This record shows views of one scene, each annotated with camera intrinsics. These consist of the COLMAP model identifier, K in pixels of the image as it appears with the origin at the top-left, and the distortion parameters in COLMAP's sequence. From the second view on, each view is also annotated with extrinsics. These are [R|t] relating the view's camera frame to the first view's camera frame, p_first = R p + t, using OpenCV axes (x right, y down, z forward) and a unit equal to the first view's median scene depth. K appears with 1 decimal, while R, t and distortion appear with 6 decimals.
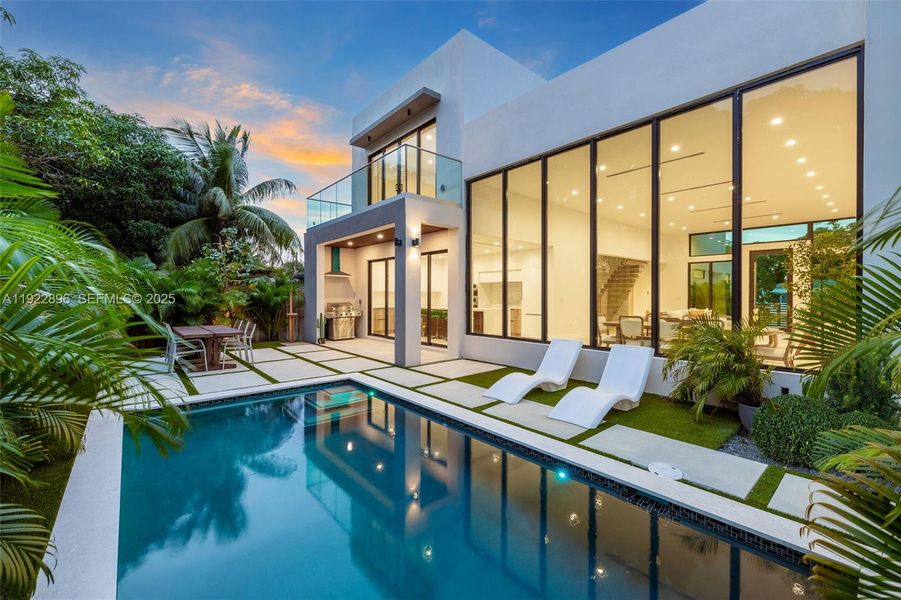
lens RADIAL K [[378.8, 0, 453.7], [0, 378.8, 298.9], [0, 0, 1]] dist [-0.001564, -0.000061]
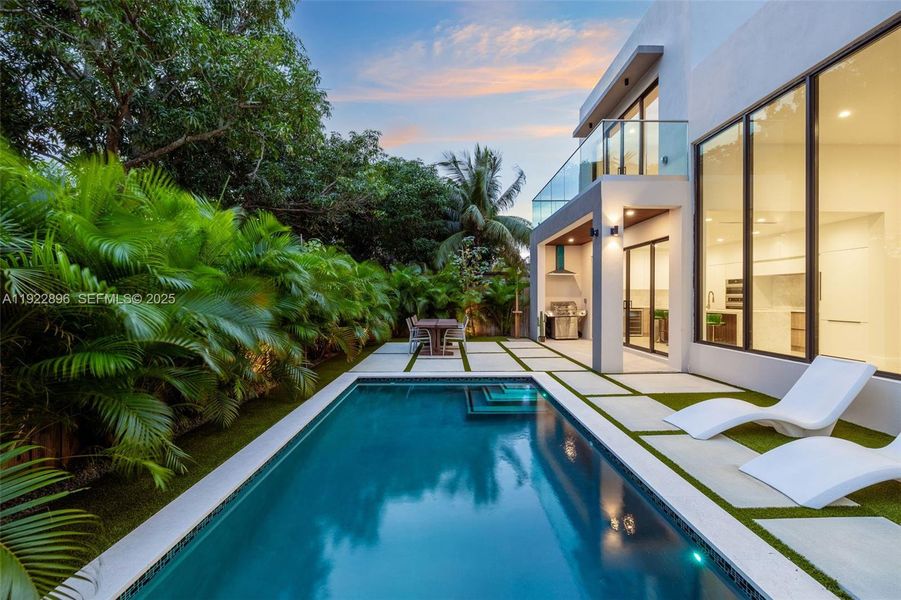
lens RADIAL K [[378.8, 0, 453.7], [0, 378.8, 298.9], [0, 0, 1]] dist [-0.001564, -0.000061]
pose [[0.766827, 0.001643, -0.641852, 0.148750], [-0.004641, 0.999985, -0.002985, 0.009763], [0.641838, 0.005267, 0.766822, 0.087415]]
